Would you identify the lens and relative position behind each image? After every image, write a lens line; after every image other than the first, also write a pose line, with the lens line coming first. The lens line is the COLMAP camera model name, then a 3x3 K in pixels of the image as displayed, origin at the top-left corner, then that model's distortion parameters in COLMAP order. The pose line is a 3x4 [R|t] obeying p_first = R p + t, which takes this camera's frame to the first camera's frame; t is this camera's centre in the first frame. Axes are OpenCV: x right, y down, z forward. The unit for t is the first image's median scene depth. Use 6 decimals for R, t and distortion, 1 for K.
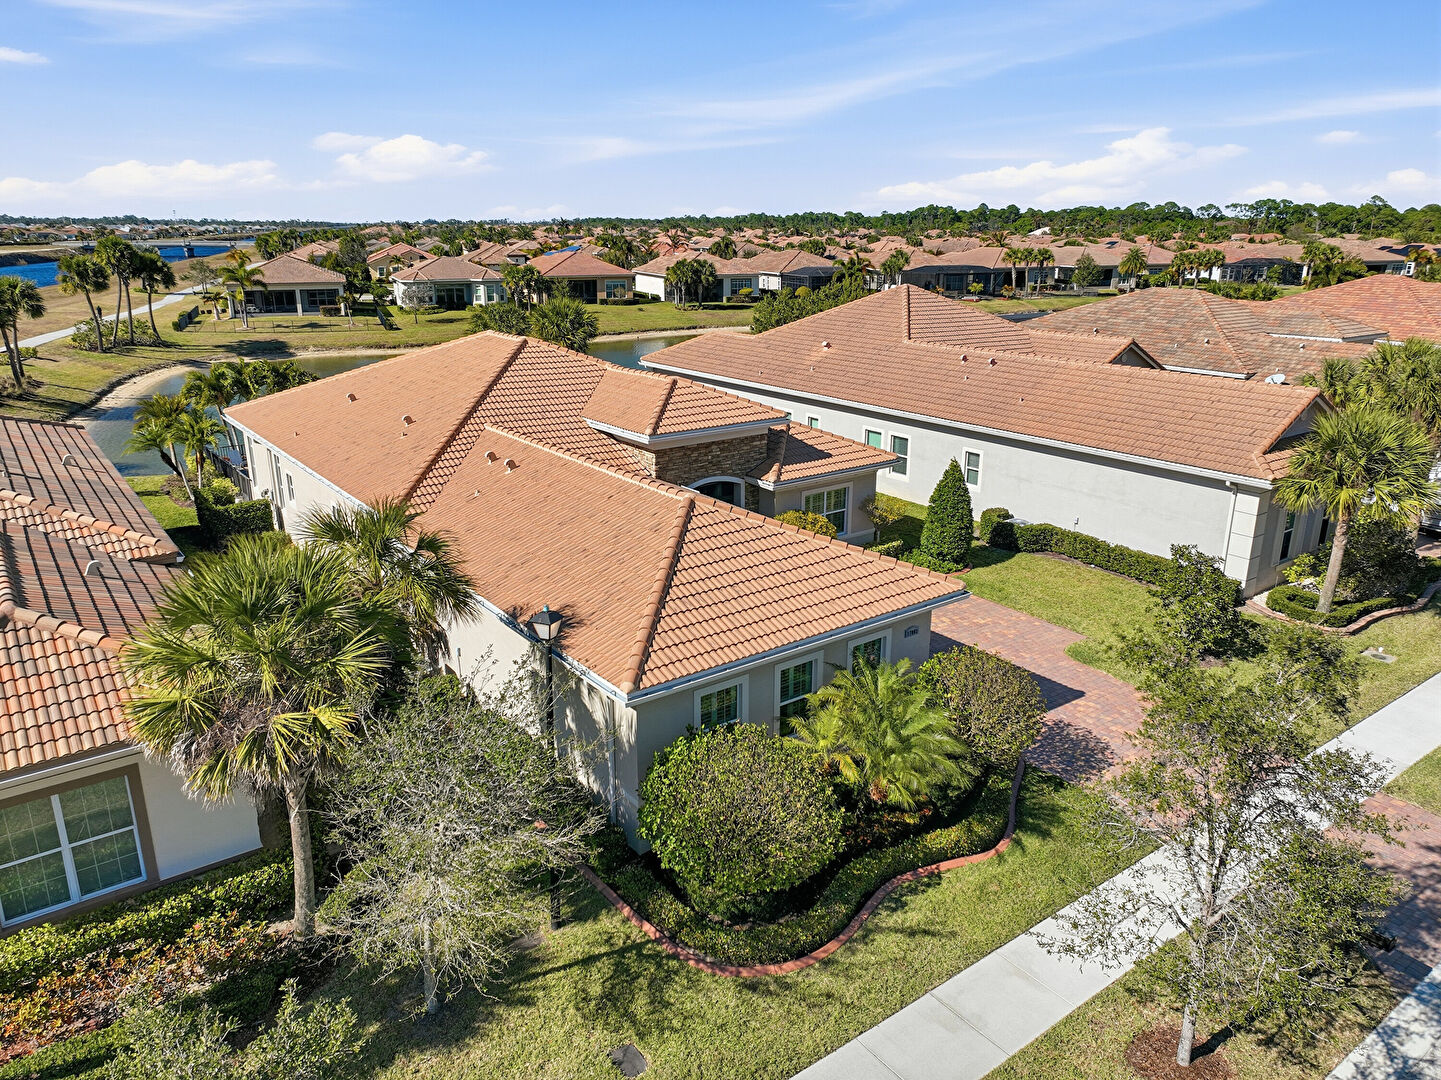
lens RADIAL K [[1009.9, 0, 720.5], [0, 1009.9, 540.0], [0, 0, 1]] dist [0.003483, 0.006963]
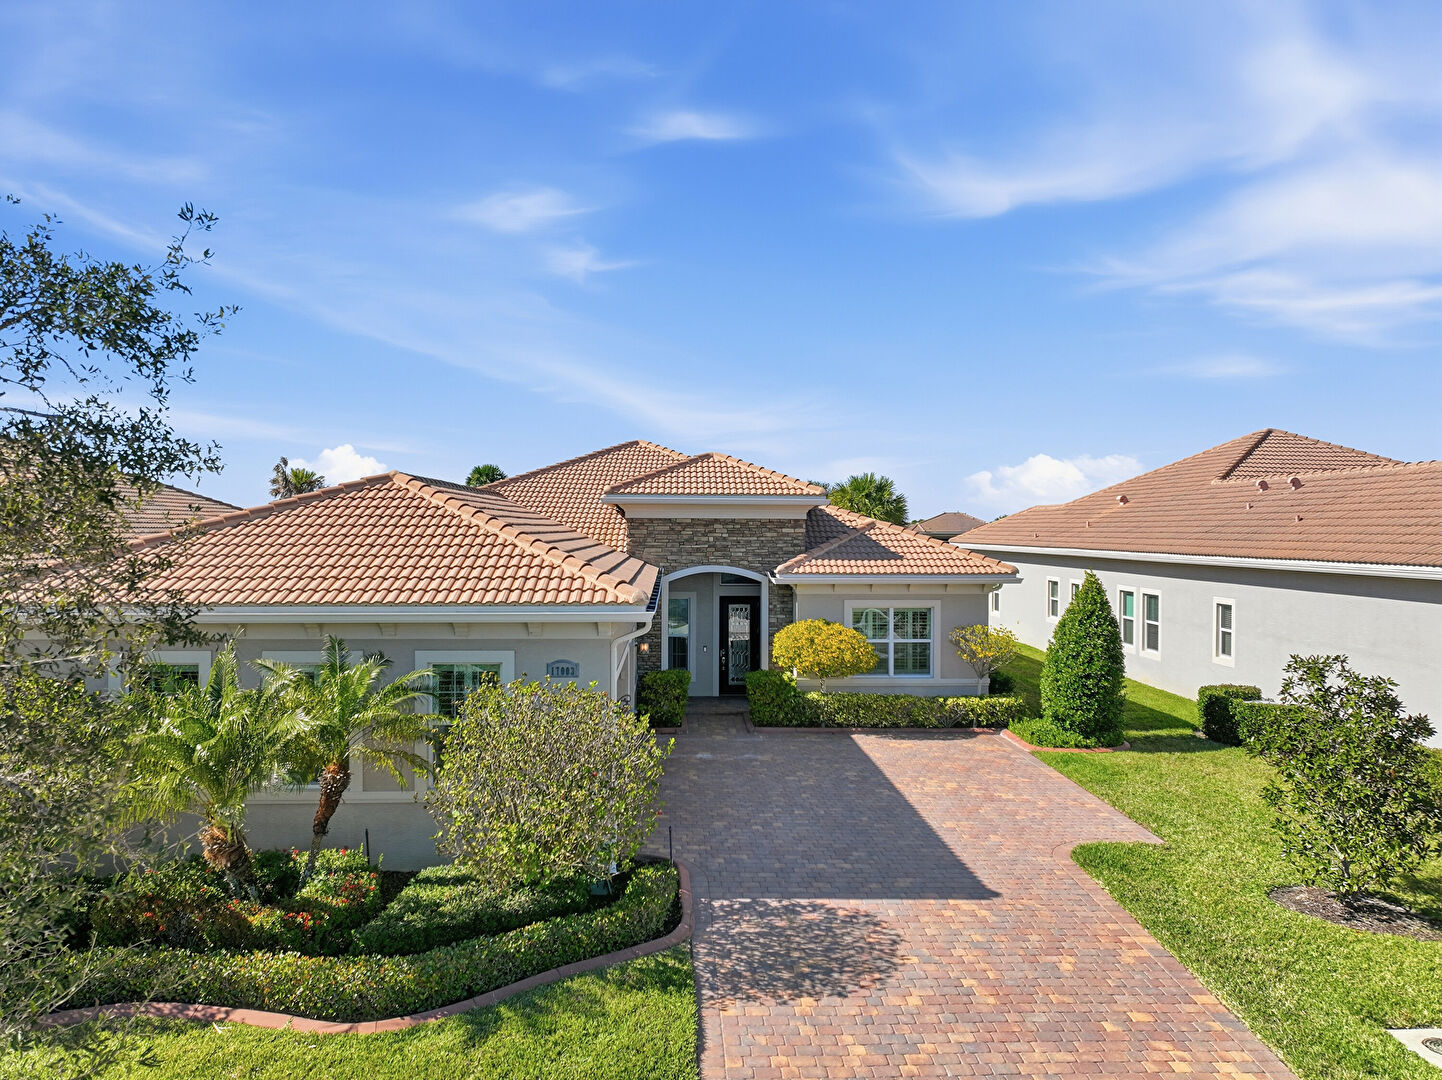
lens RADIAL K [[1010.6, 0, 721.0], [0, 1010.6, 540.0], [0, 0, 1]] dist [0.003483, 0.006963]
pose [[0.829755, 0.008722, -0.558060, 0.140547], [-0.171029, 0.955749, -0.239358, 0.033859], [0.531277, 0.294053, 0.794530, 0.127301]]
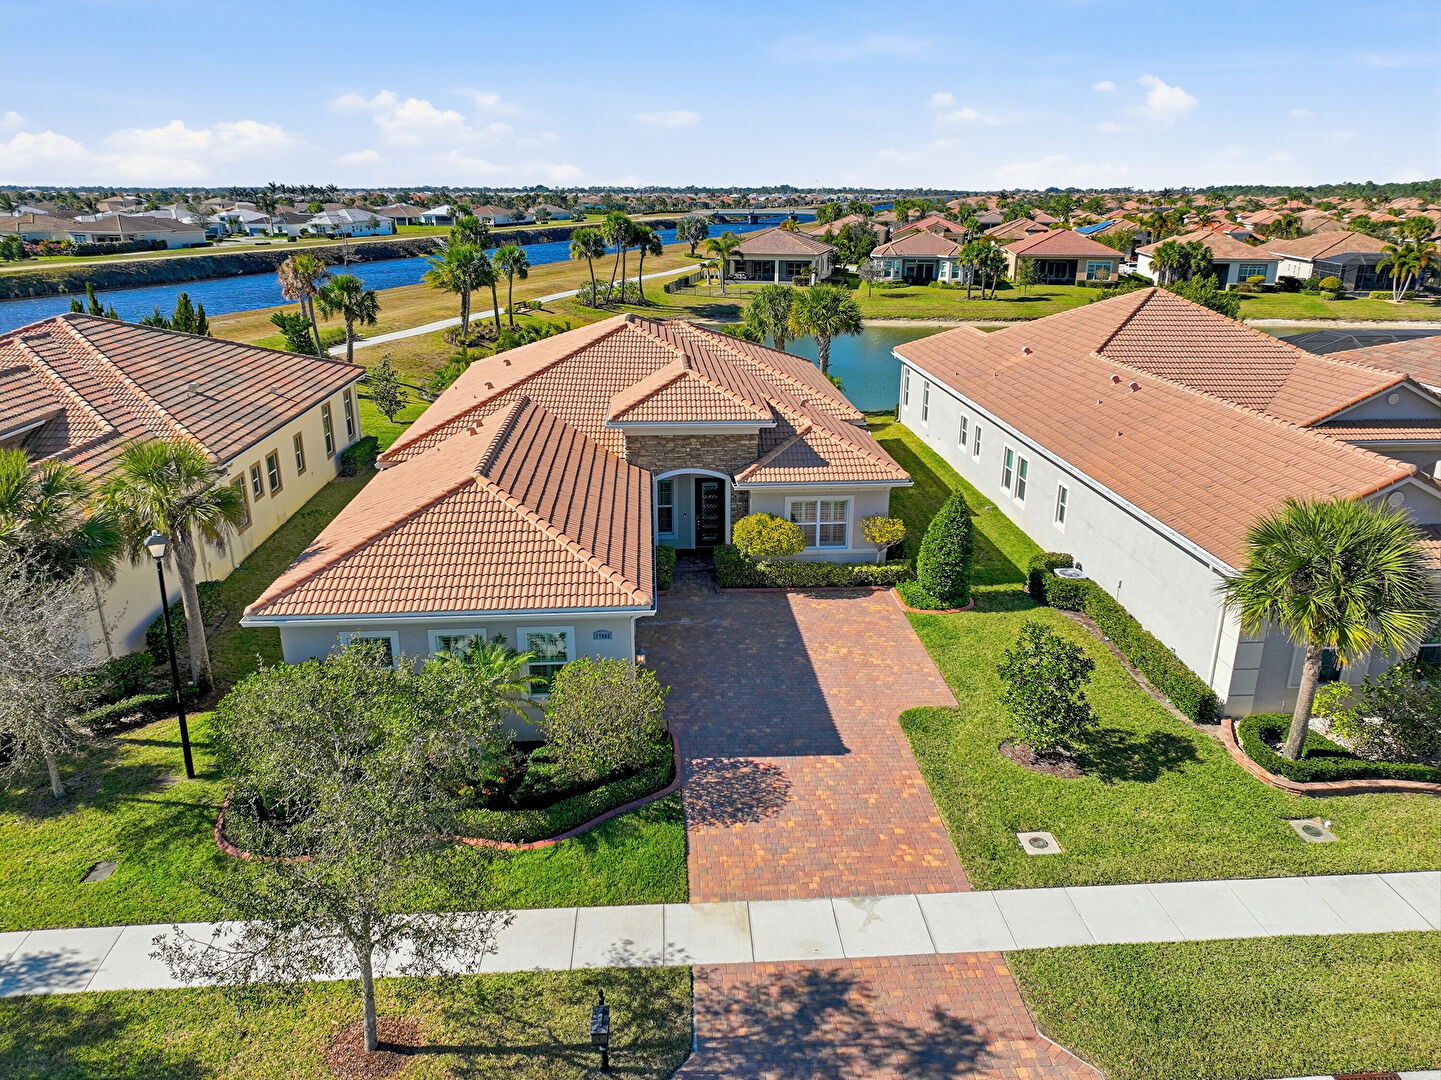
lens RADIAL K [[1009.9, 0, 720.5], [0, 1009.9, 540.0], [0, 0, 1]] dist [0.003483, 0.006963]
pose [[0.841698, 0.177074, -0.510088, 0.186503], [-0.162547, 0.983970, 0.073361, -0.023540], [0.514901, 0.021166, 0.856988, 0.039932]]
